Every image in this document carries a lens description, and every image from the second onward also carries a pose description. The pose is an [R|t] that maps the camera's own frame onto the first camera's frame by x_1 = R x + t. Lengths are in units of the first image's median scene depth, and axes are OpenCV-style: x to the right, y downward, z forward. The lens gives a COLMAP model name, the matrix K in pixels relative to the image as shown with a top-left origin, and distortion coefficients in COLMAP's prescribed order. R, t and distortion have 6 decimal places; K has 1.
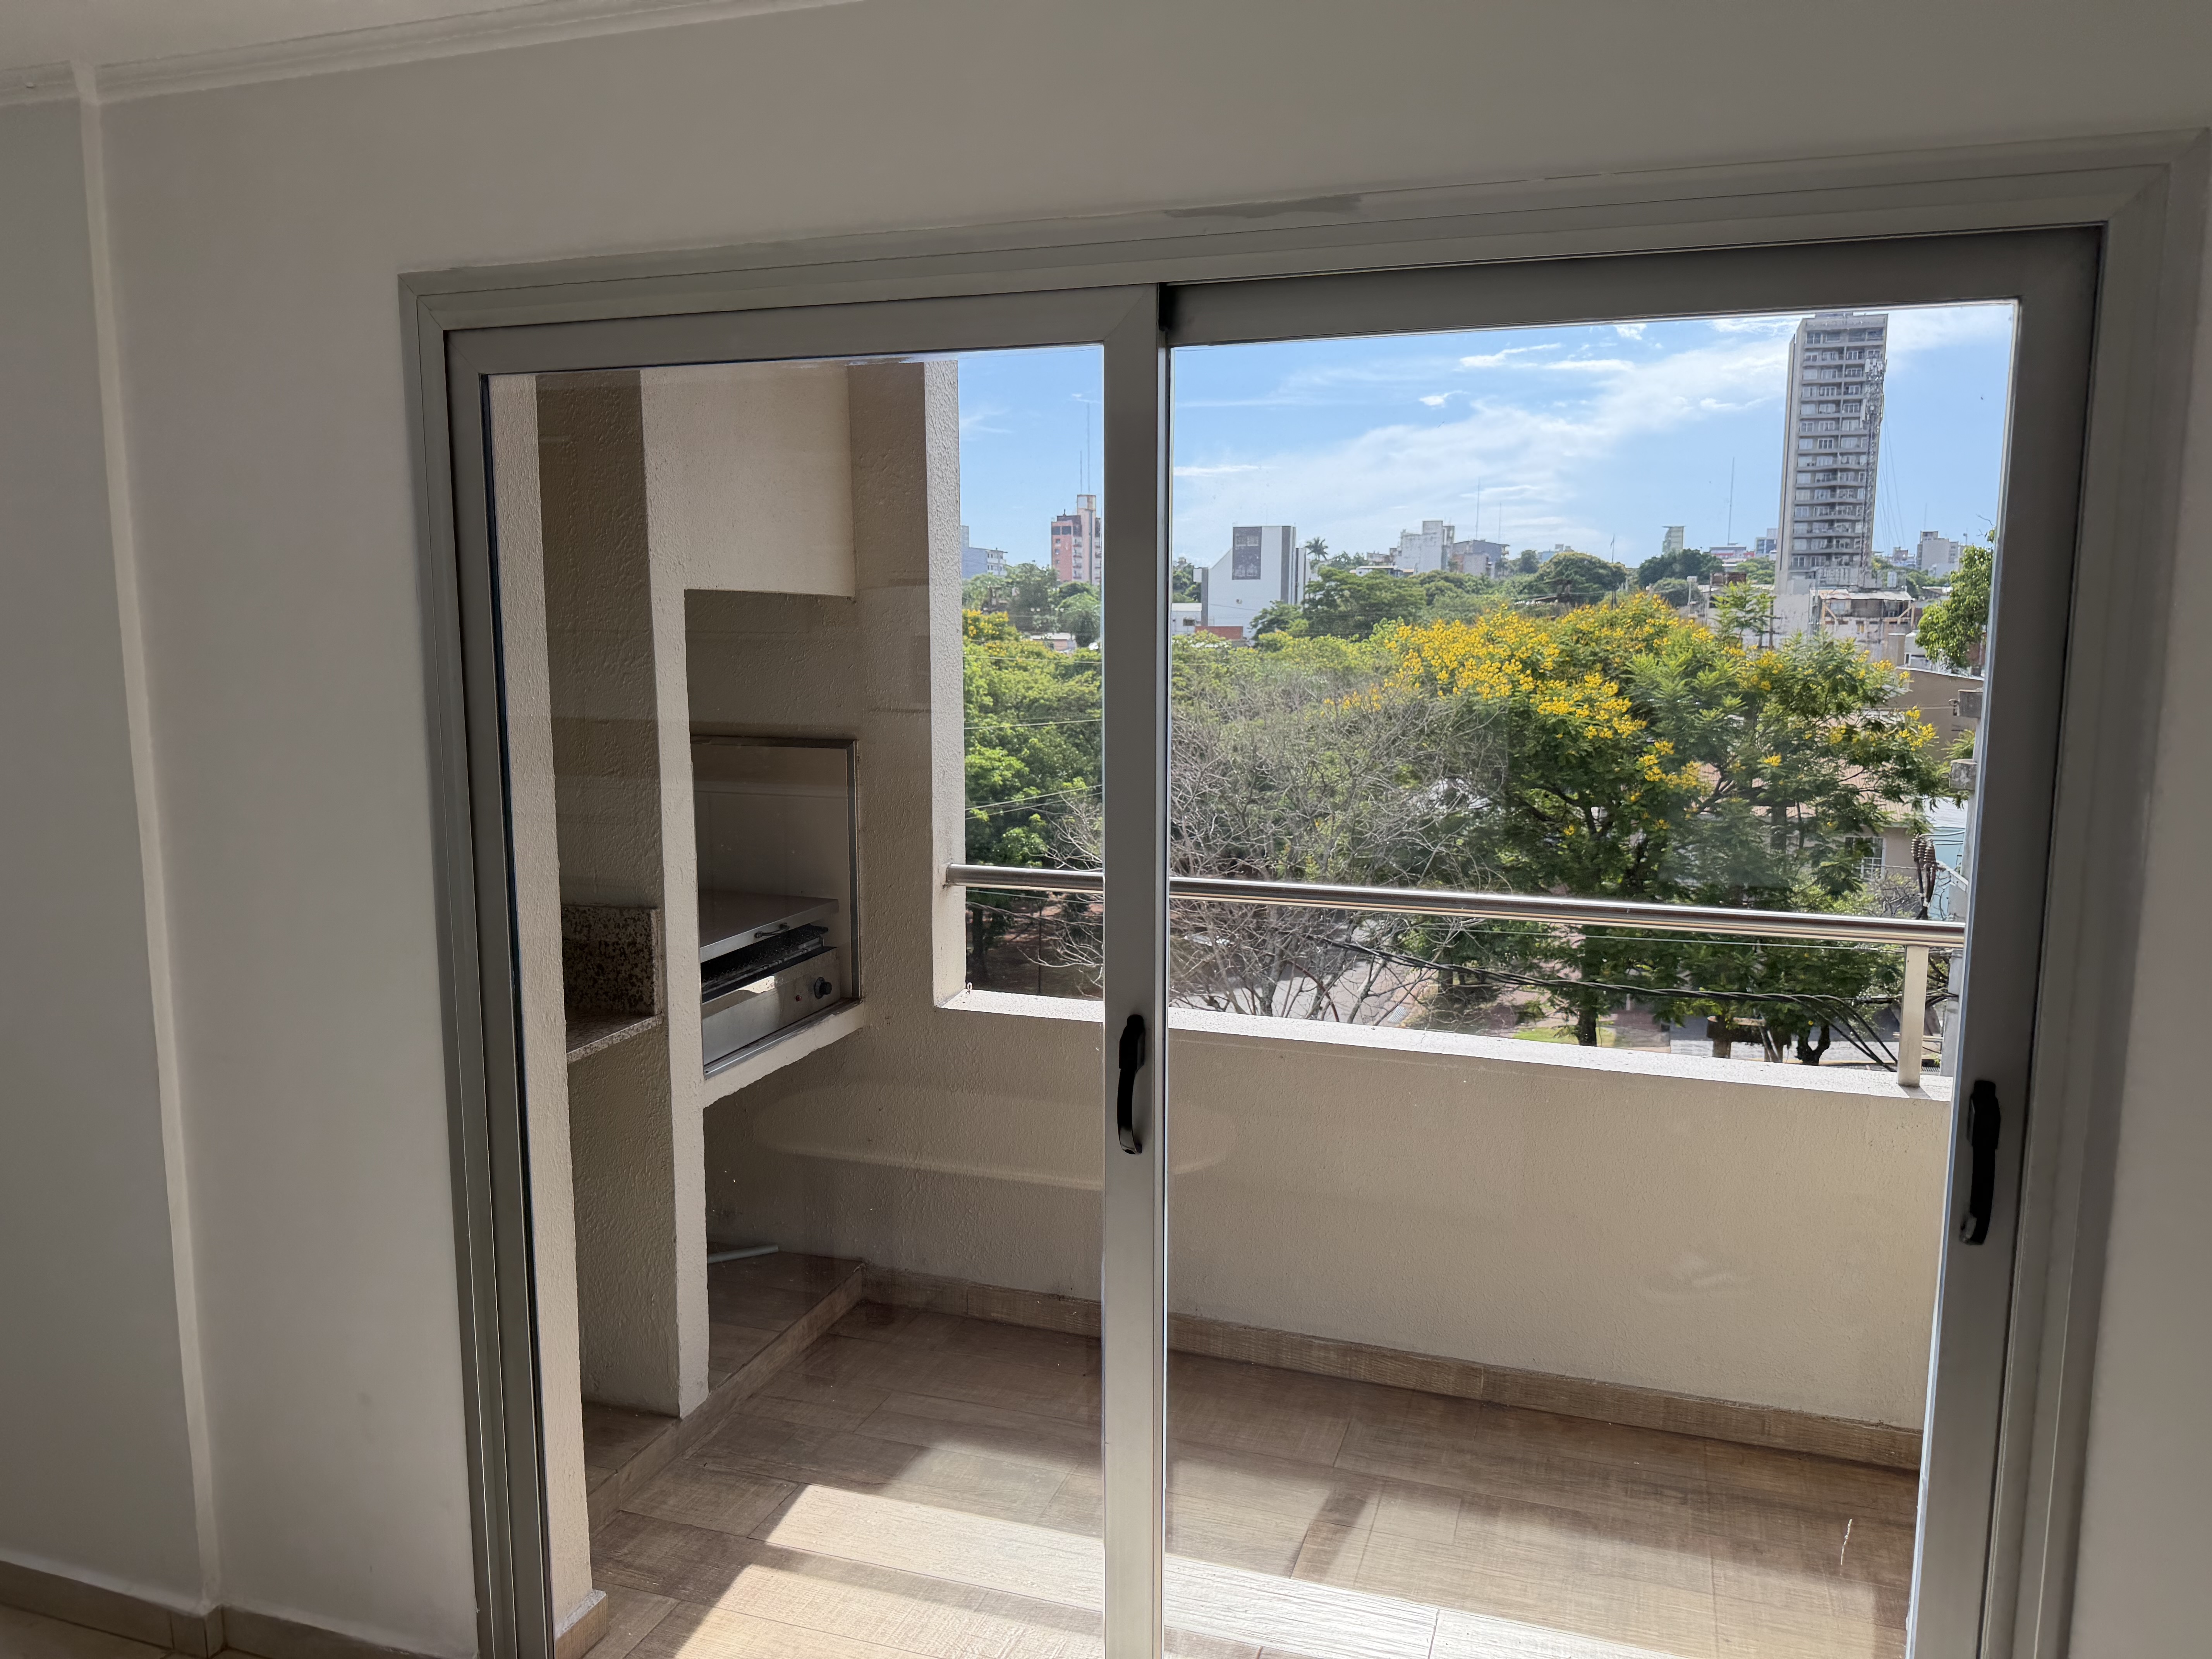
lens RADIAL K [[1551.4, 0, 1096.6], [0, 1551.4, 829.9], [0, 0, 1]] dist [0.048417, -0.055178]
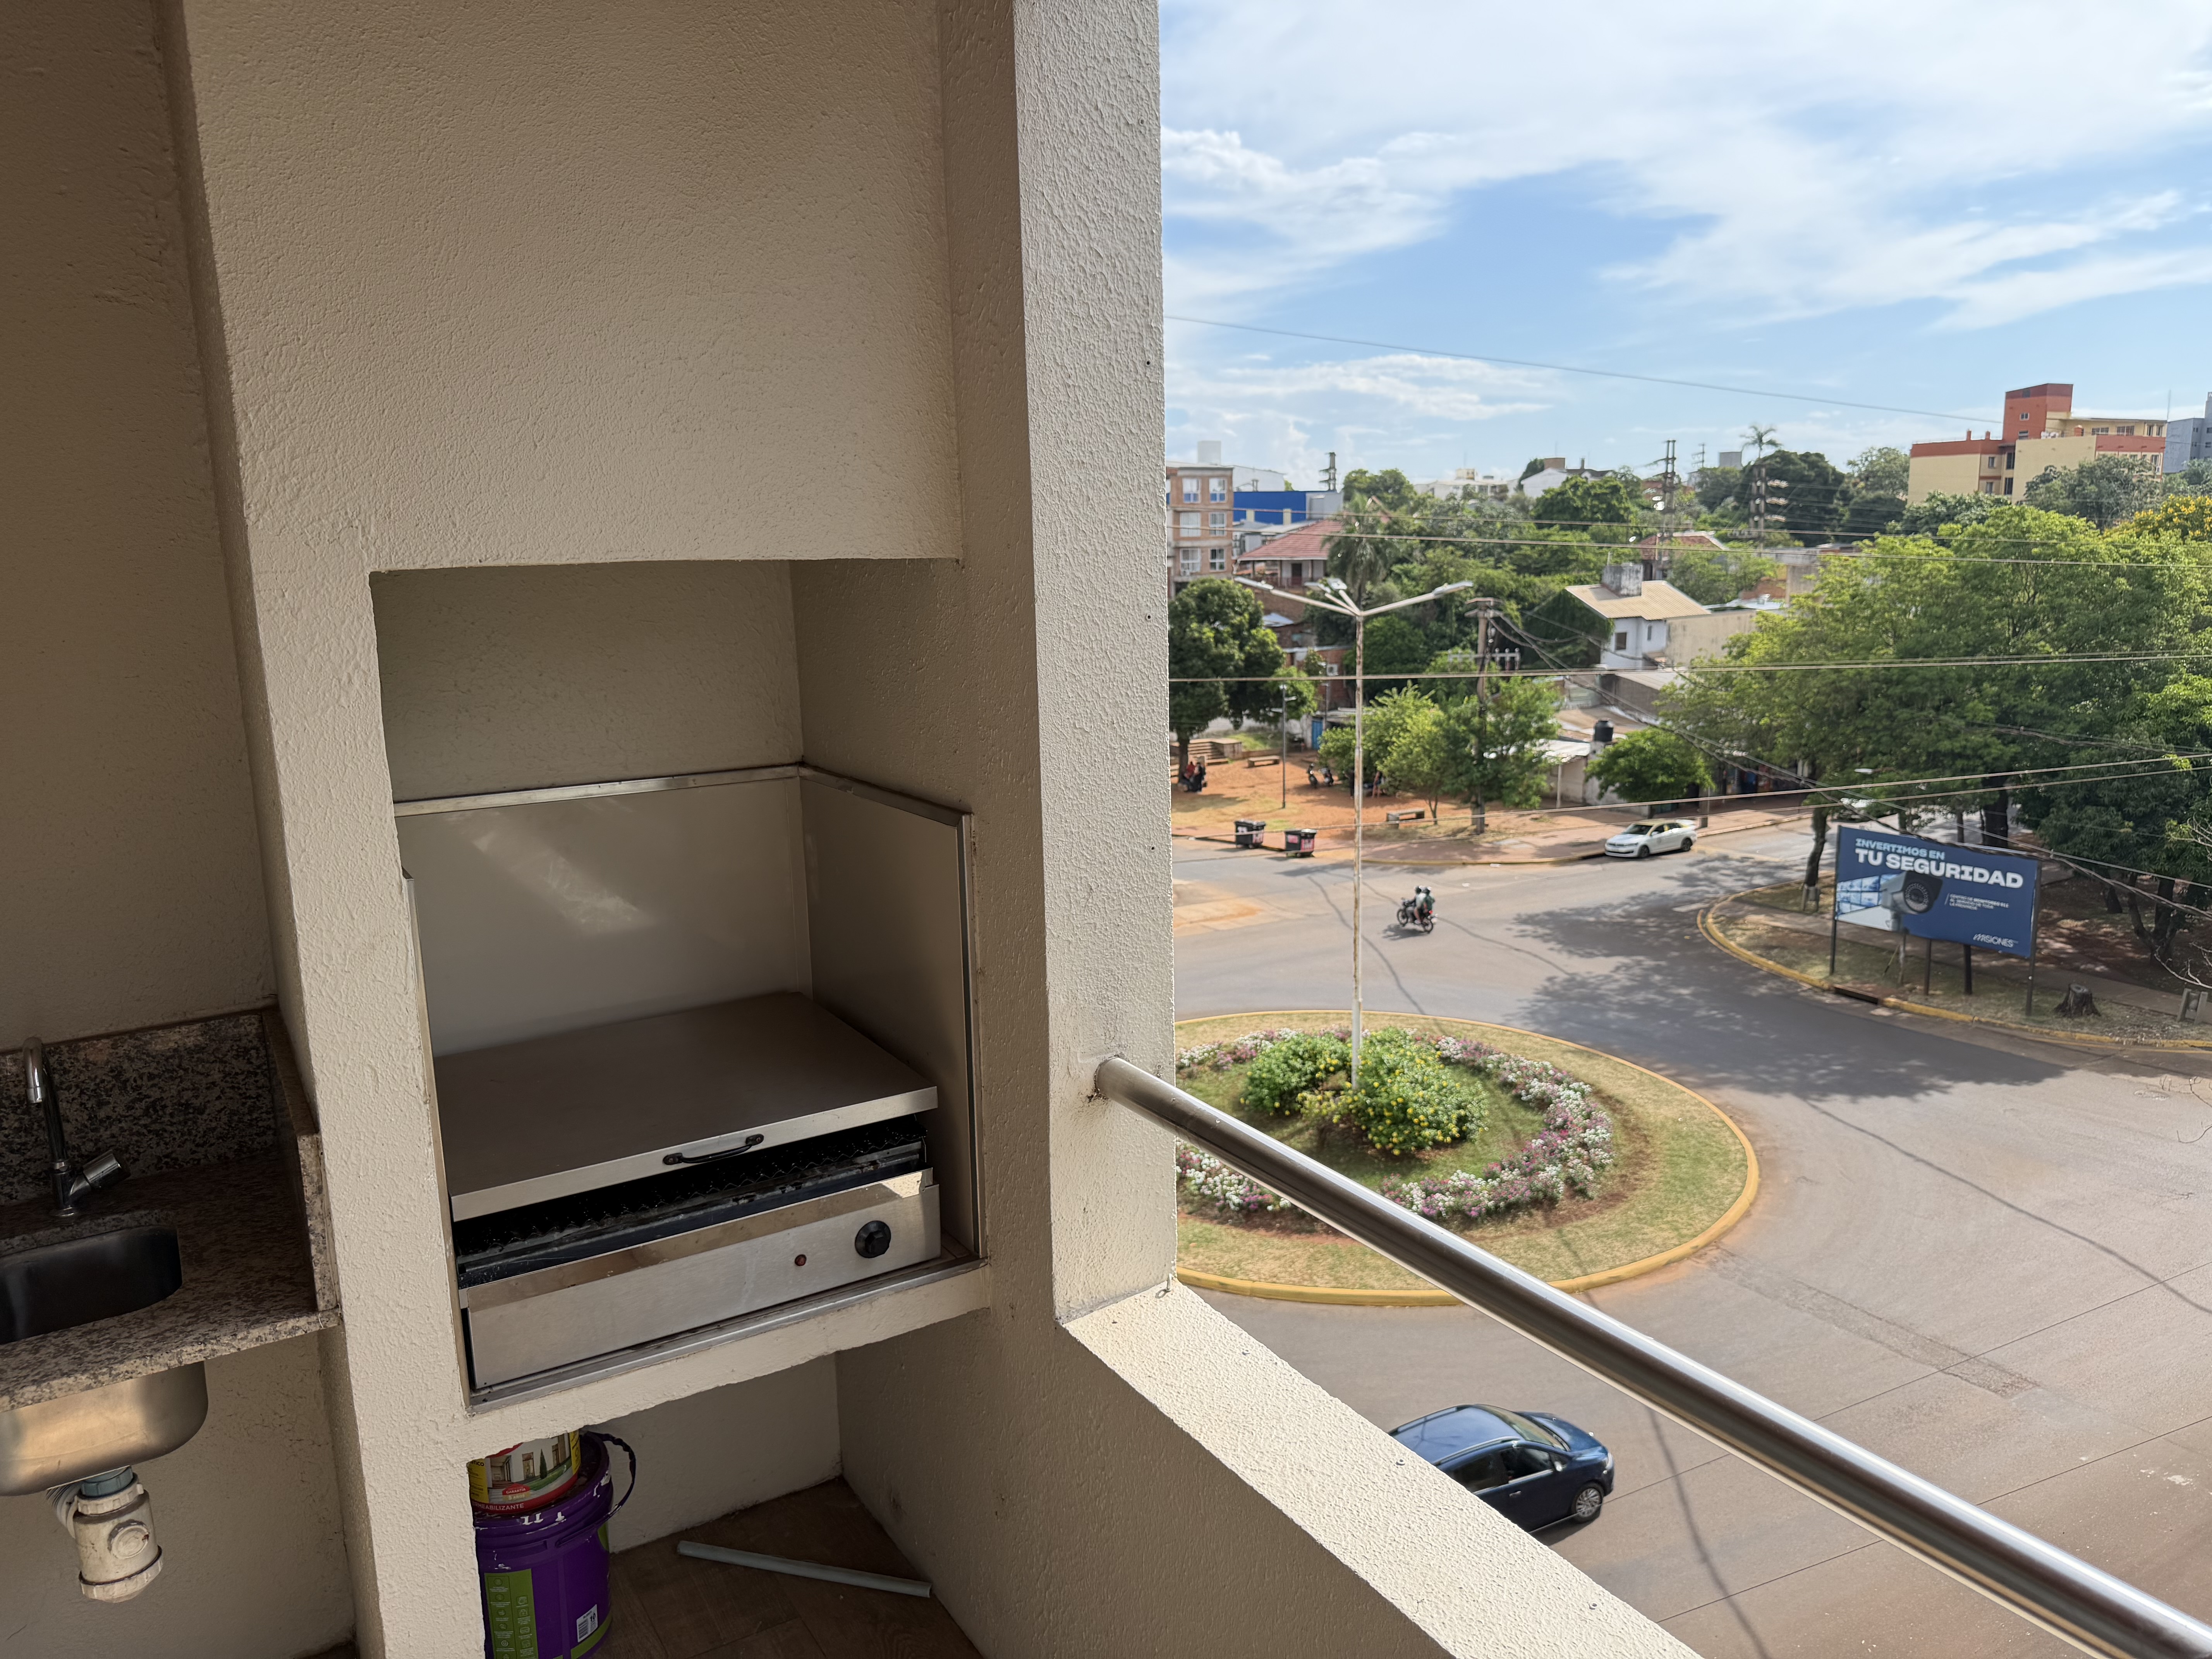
lens RADIAL K [[1551.4, 0, 1101.3], [0, 1551.4, 820.8], [0, 0, 1]] dist [0.048417, -0.055178]
pose [[0.761053, 0.096364, -0.641492, 0.031772], [-0.060379, 0.995135, 0.077855, -0.013571], [0.645873, -0.020520, 0.763169, 0.080256]]
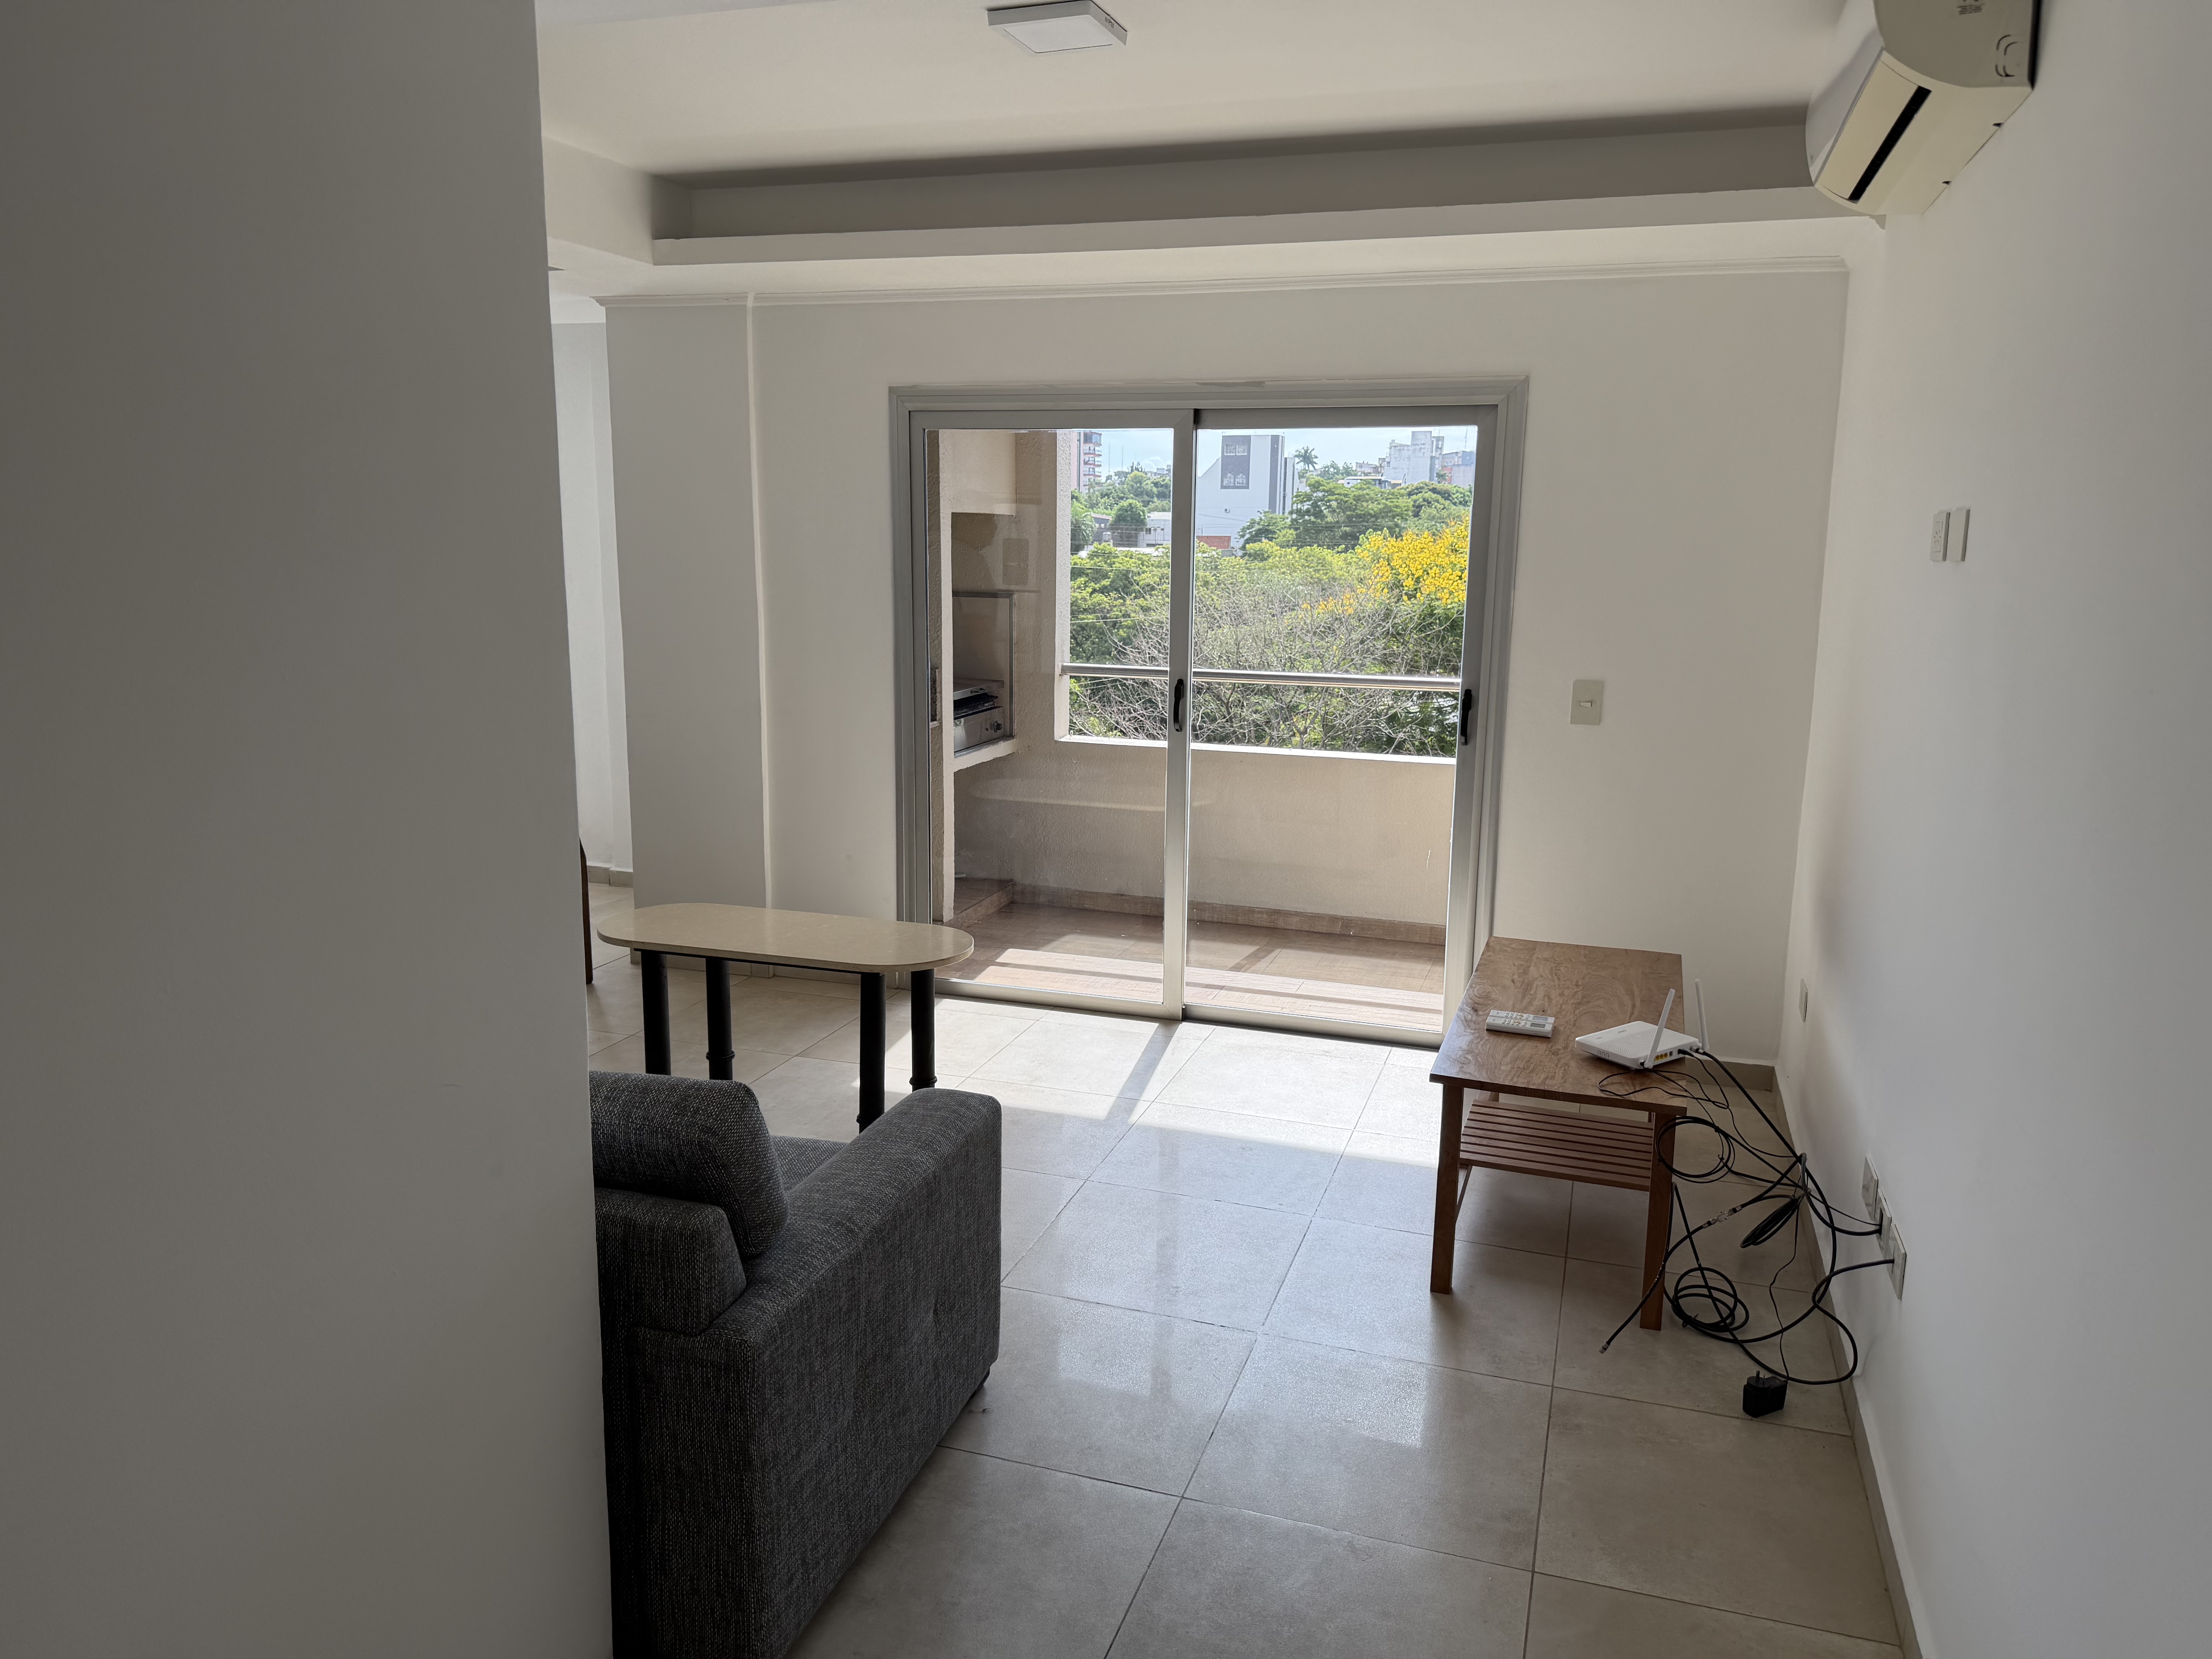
lens RADIAL K [[1551.4, 0, 1109.1], [0, 1551.4, 839.3], [0, 0, 1]] dist [0.048417, -0.055178]
pose [[0.999803, 0.008241, 0.018062, -0.009843], [-0.009368, 0.997956, 0.063213, 0.015574], [-0.017504, -0.063370, 0.997837, -0.115721]]
